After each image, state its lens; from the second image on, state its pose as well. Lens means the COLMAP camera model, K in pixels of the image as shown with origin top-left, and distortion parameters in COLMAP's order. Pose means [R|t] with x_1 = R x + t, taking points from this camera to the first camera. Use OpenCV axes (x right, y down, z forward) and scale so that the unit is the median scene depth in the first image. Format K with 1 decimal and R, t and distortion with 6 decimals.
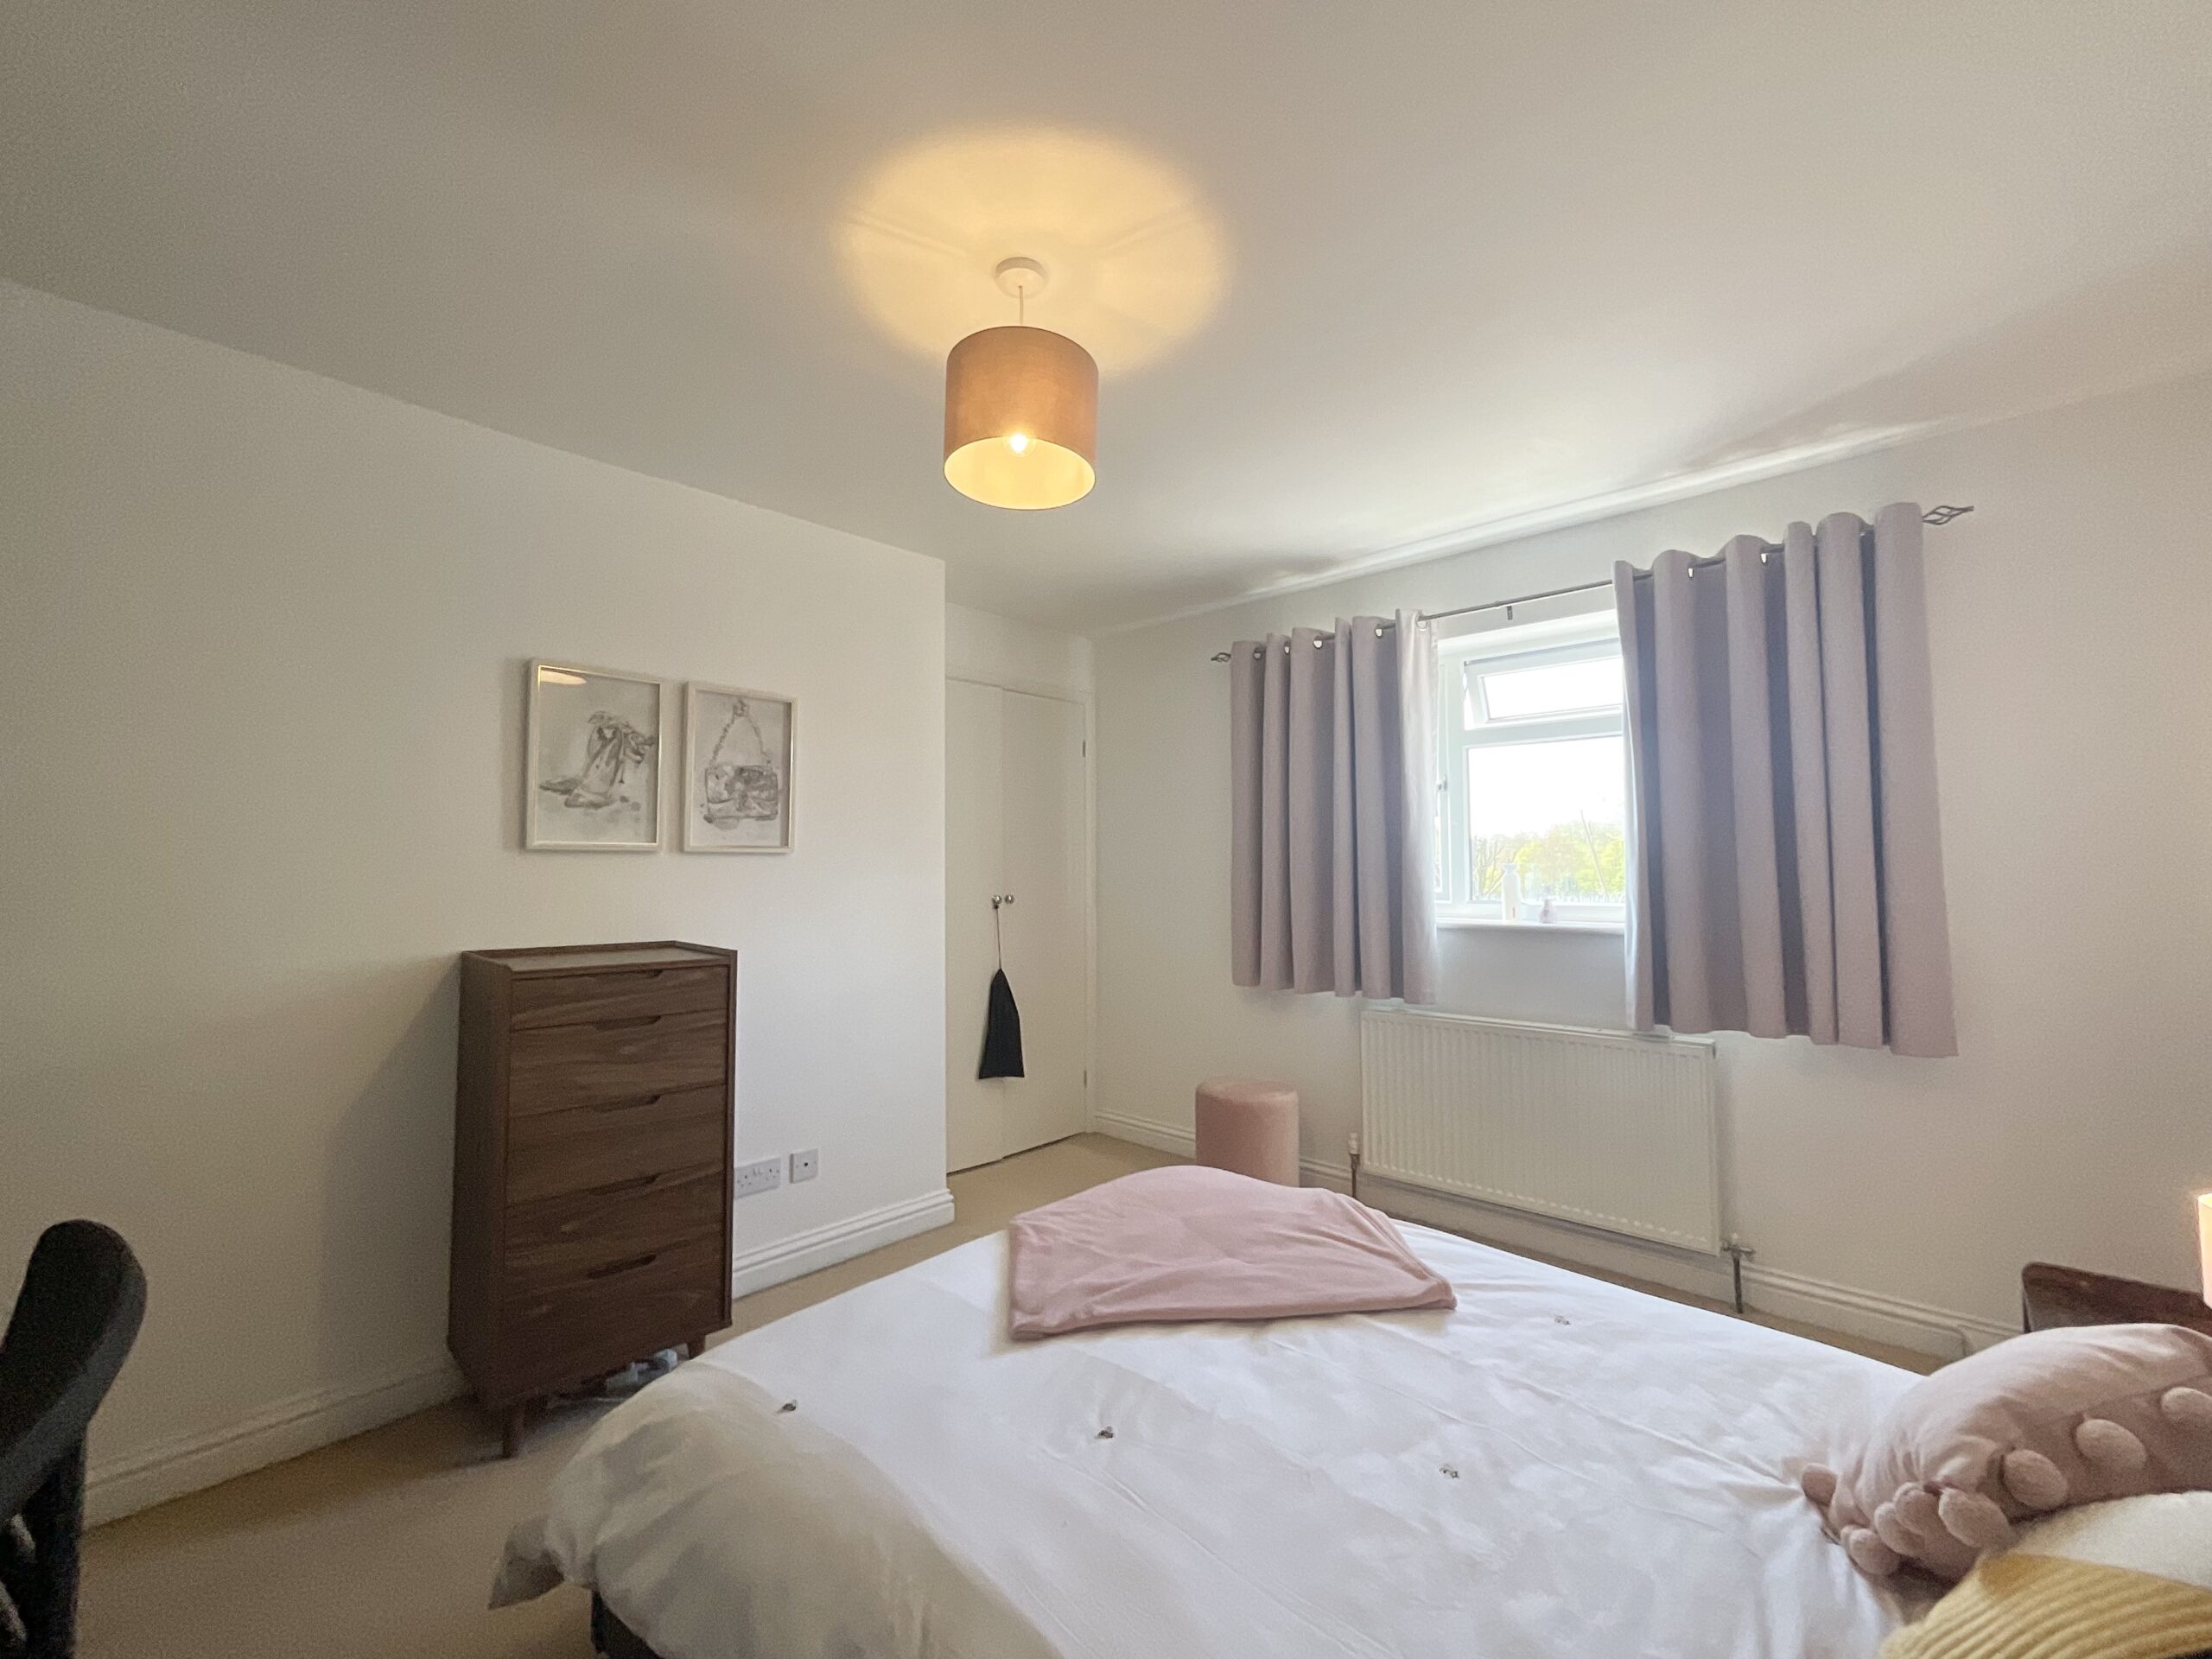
lens RADIAL K [[894.1, 0, 1104.6], [0, 894.1, 831.3], [0, 0, 1]] dist [-0.018510, 0.009480]
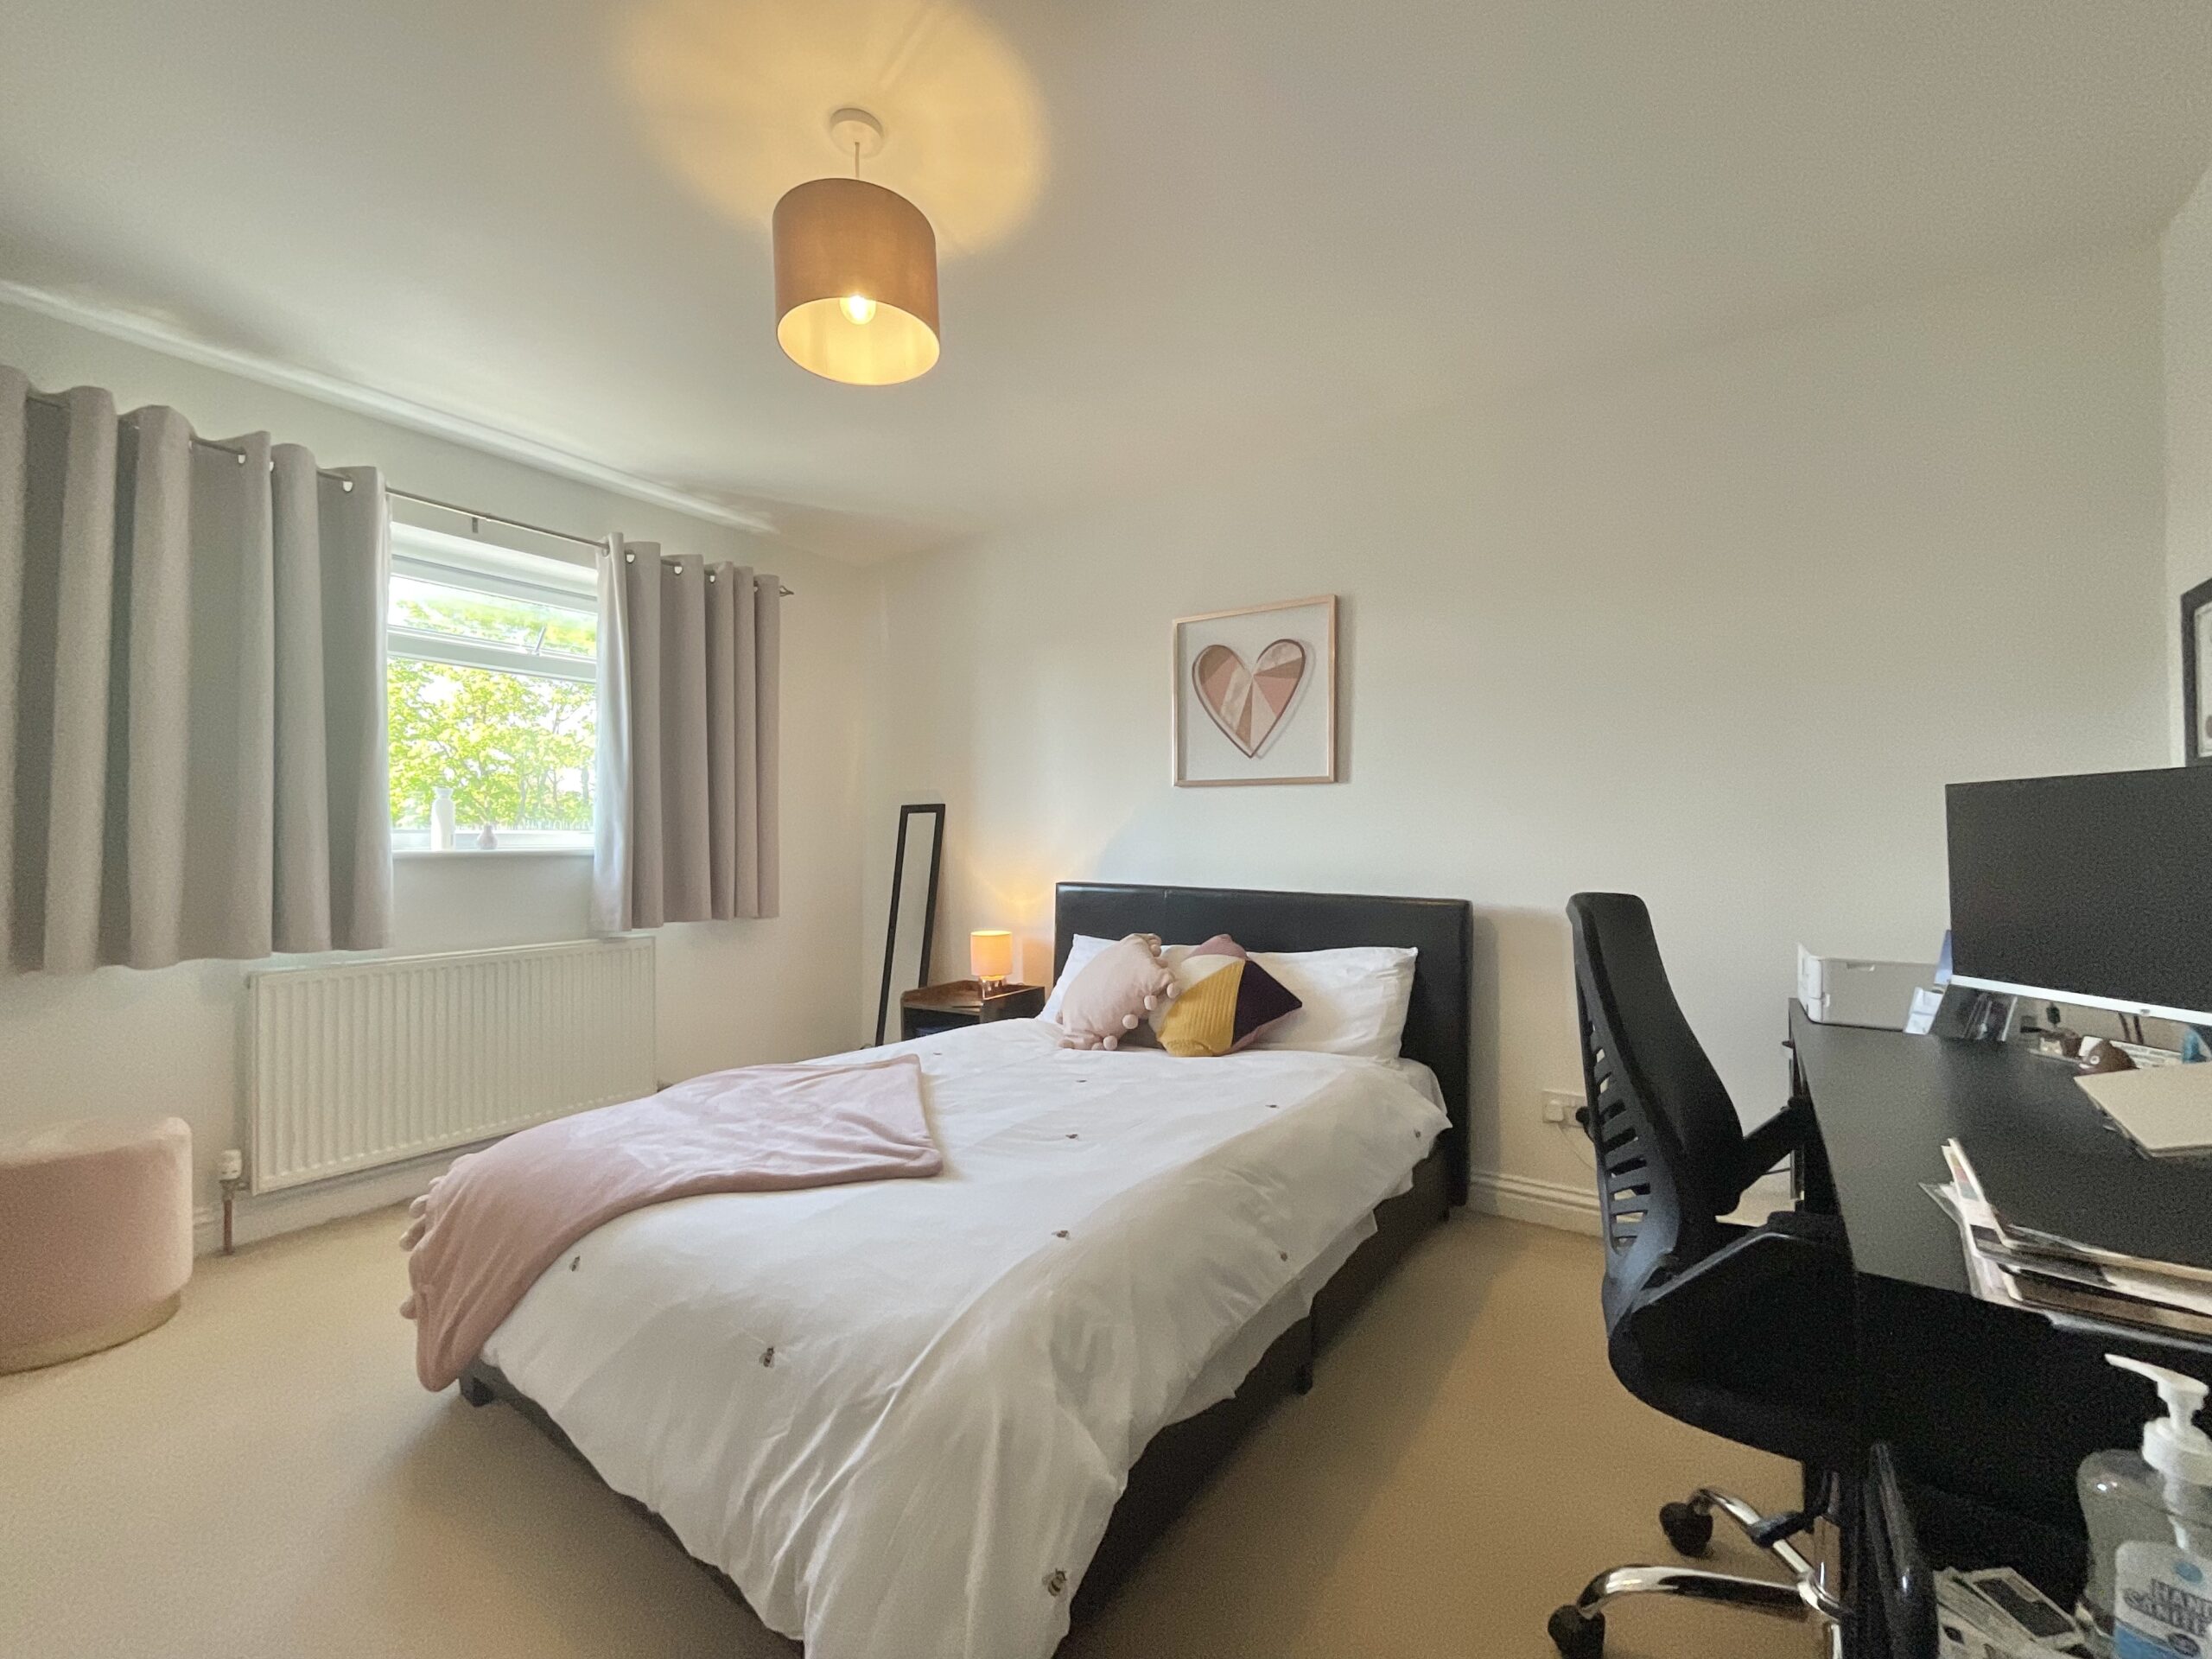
lens RADIAL K [[894.1, 0, 1104.6], [0, 894.1, 831.3], [0, 0, 1]] dist [-0.018510, 0.009480]
pose [[-0.134974, 0.018686, 0.990673, -0.666979], [-0.037104, 0.999026, -0.023899, 0.092181], [-0.990154, -0.039984, -0.134149, 0.523157]]
